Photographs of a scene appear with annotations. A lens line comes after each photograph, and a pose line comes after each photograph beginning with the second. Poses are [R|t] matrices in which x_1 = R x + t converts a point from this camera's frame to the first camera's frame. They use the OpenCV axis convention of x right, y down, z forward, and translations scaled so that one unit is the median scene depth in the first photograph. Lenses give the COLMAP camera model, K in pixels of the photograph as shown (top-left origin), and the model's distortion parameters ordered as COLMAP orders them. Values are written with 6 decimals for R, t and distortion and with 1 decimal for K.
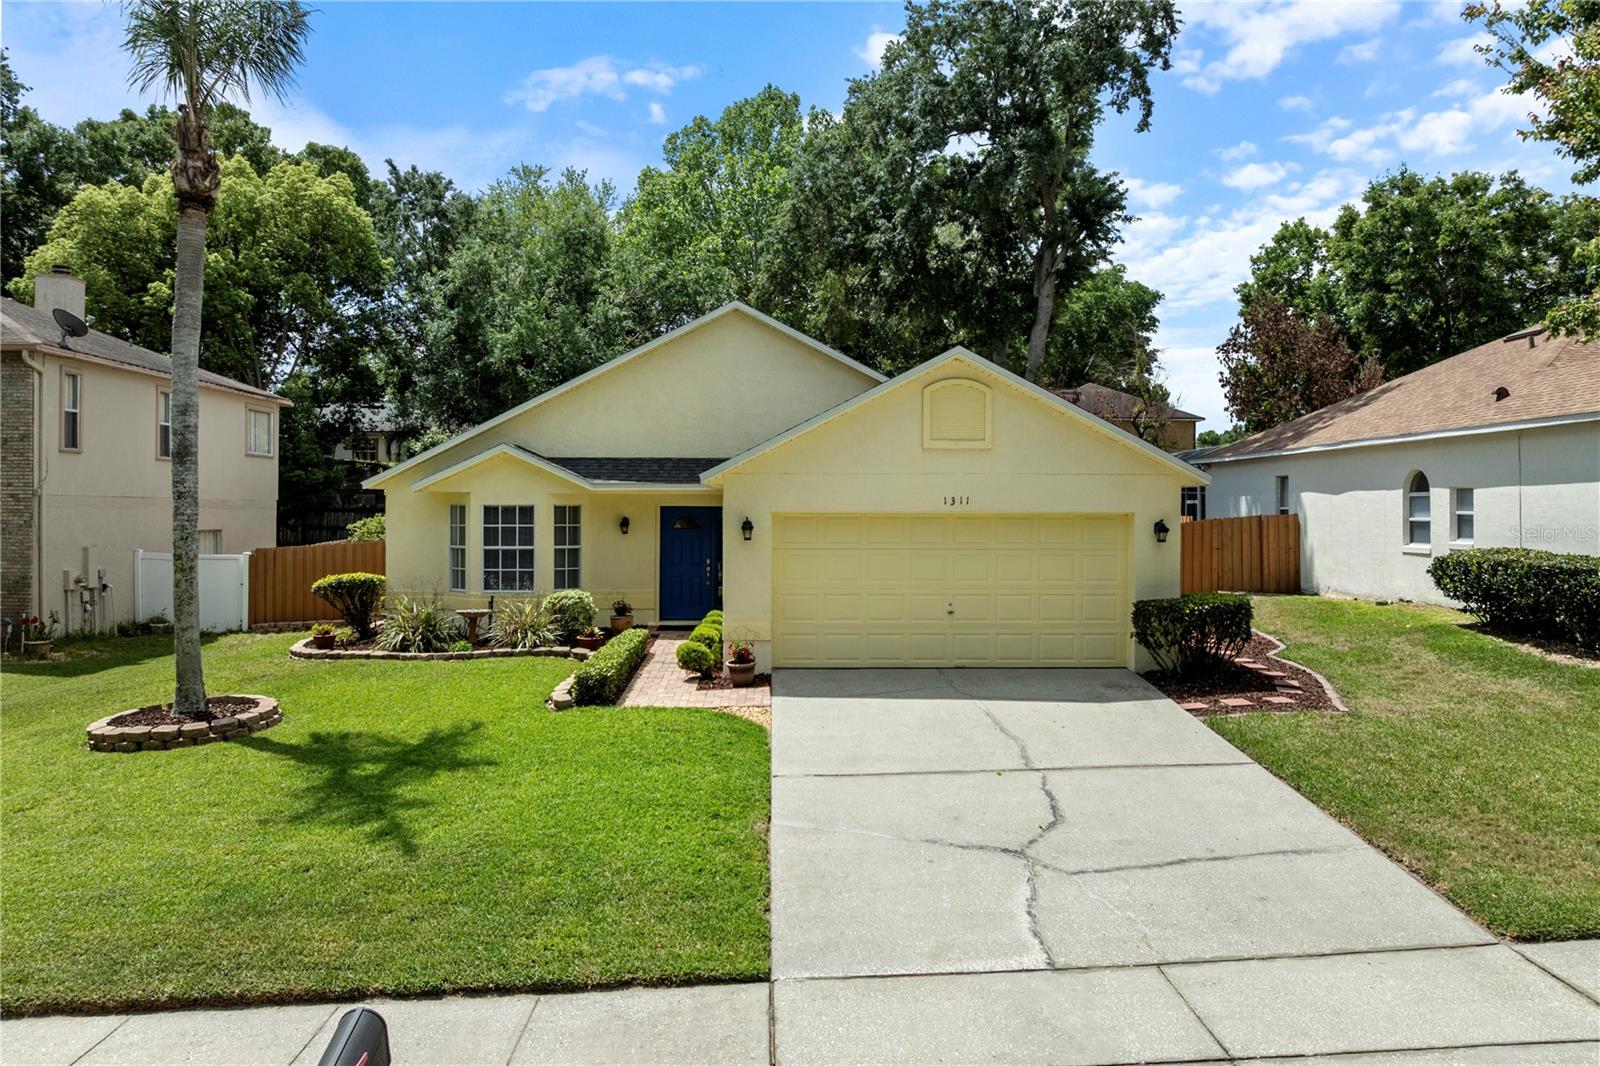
lens RADIAL K [[1109.4, 0, 800.0], [0, 1109.4, 533.0], [0, 0, 1]] dist [-0.036826, 0.000673]
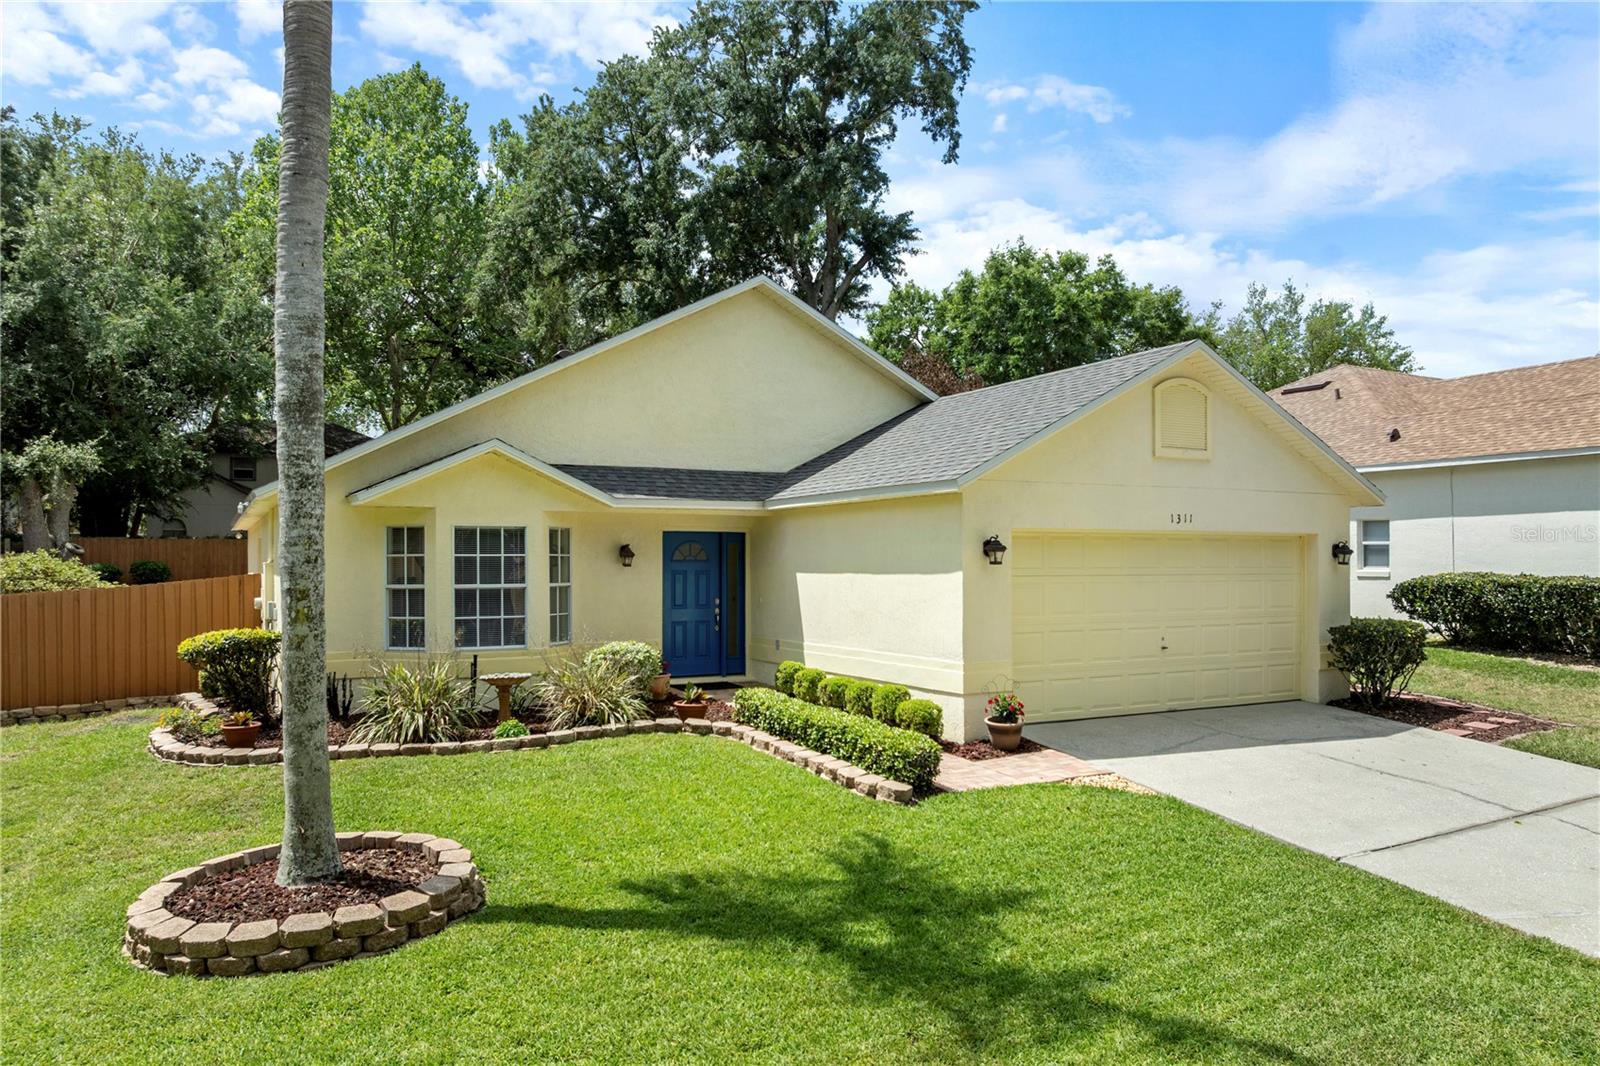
lens RADIAL K [[1120.4, 0, 799.8], [0, 1120.4, 567.1], [0, 0, 1]] dist [-0.027774, 0.004243]
pose [[0.901752, -0.005913, 0.432213, -0.394275], [0.012699, 0.999837, -0.012816, 0.012671], [-0.432067, 0.017046, 0.901681, 0.264805]]
